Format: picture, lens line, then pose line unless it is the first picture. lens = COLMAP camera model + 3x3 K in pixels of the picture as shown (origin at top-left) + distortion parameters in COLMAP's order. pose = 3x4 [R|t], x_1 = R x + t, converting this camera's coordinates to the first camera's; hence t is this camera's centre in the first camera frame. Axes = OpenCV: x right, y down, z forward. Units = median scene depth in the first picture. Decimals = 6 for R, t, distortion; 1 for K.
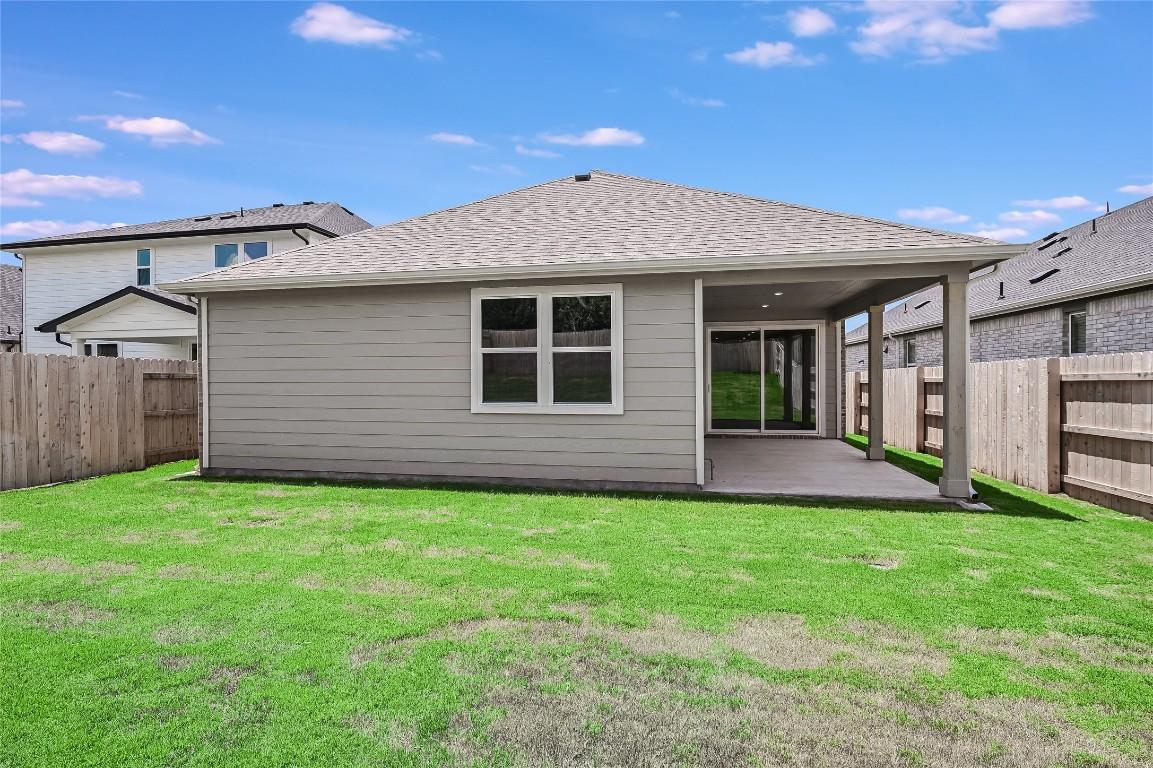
lens RADIAL K [[567.4, 0, 580.1], [0, 567.4, 390.0], [0, 0, 1]] dist [0.018723, -0.004580]
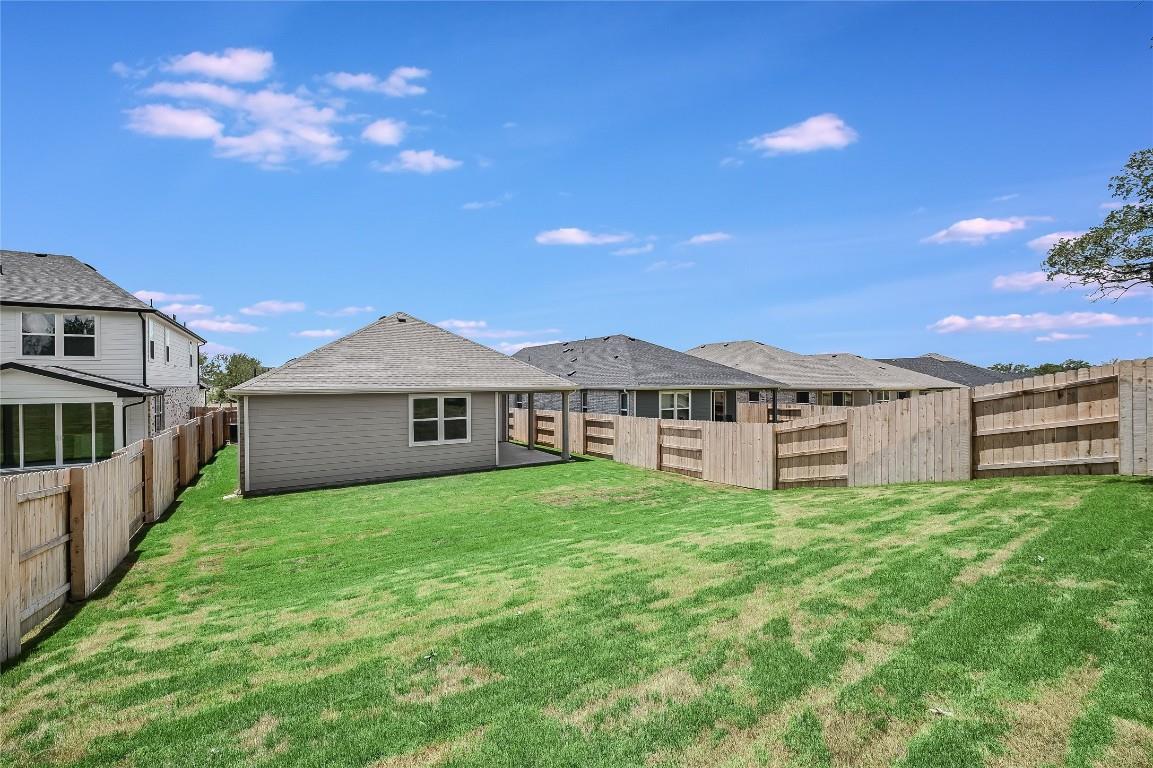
lens RADIAL K [[446.5, 0, 571.3], [0, 446.5, 386.0], [0, 0, 1]] dist [-0.000420, -0.000190]
pose [[0.733113, -0.002567, 0.680103, -0.994208], [0.014851, 0.999815, -0.012235, -0.187004], [-0.679945, 0.019070, 0.733015, -0.856377]]
